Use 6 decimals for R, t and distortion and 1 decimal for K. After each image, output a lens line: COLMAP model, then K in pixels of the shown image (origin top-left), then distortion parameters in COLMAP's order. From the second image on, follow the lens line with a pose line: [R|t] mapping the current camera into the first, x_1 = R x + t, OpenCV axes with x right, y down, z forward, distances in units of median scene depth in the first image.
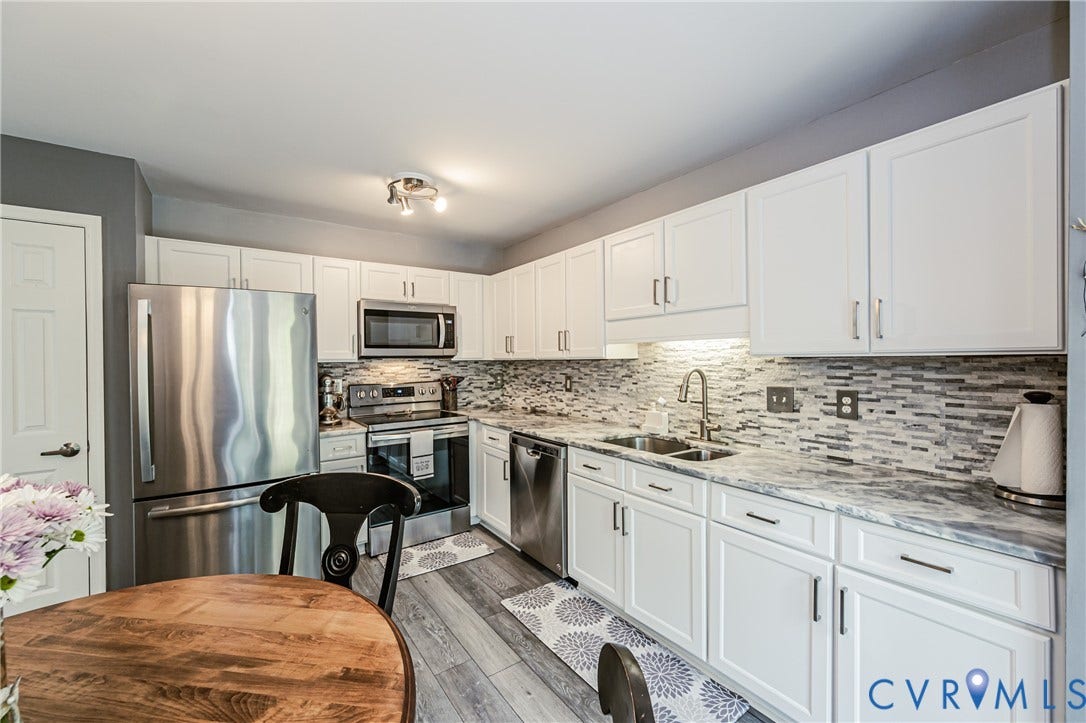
lens RADIAL K [[433.8, 0, 540.8], [0, 433.8, 360.9], [0, 0, 1]] dist [0.000775, -0.000224]
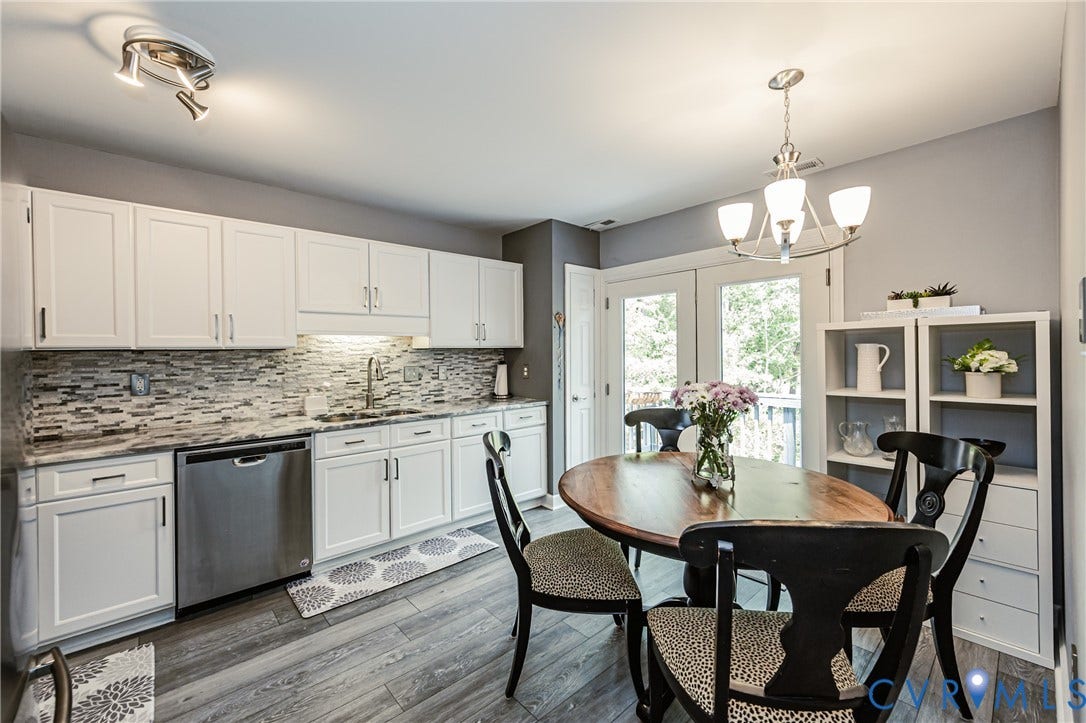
lens RADIAL K [[443.5, 0, 543.4], [0, 443.5, 353.4], [0, 0, 1]] dist [-0.000072, -0.000472]
pose [[-0.120877, 0.003529, 0.992661, -0.920774], [0.013575, 0.999906, -0.001902, 0.015471], [-0.992575, 0.013246, -0.120914, 0.534924]]
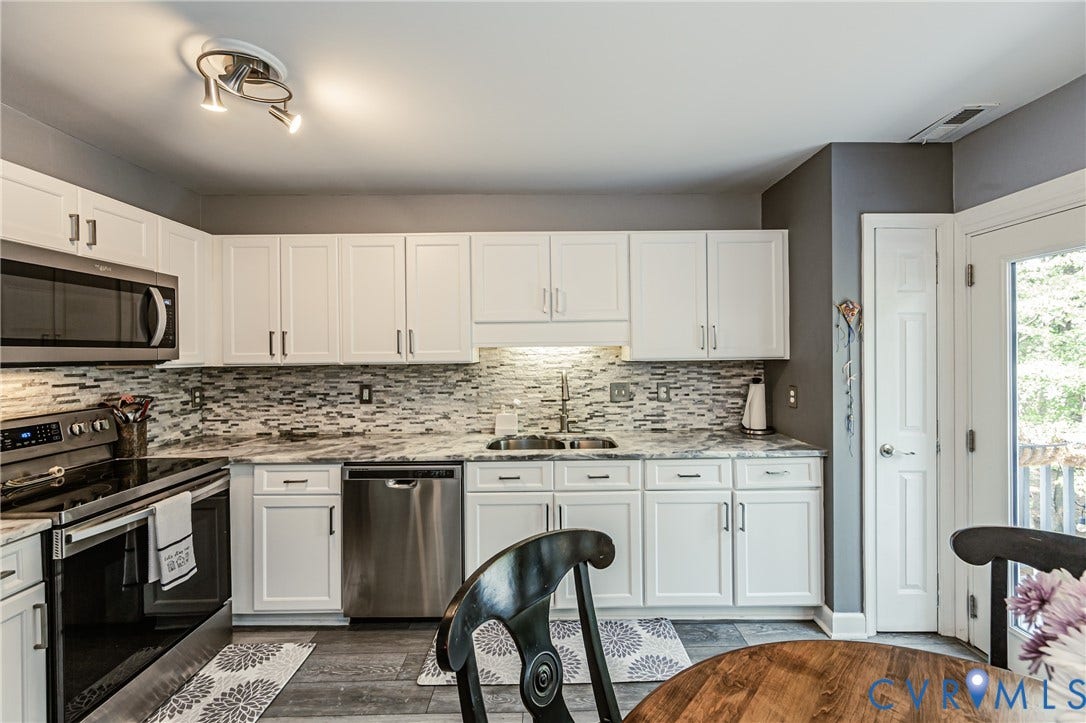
lens RADIAL K [[443.5, 0, 543.4], [0, 443.5, 353.4], [0, 0, 1]] dist [-0.000072, -0.000472]
pose [[0.565318, 0.003937, 0.824864, -0.536065], [0.008929, 0.999901, -0.010892, -0.013531], [-0.824825, 0.013523, 0.565227, 0.323524]]
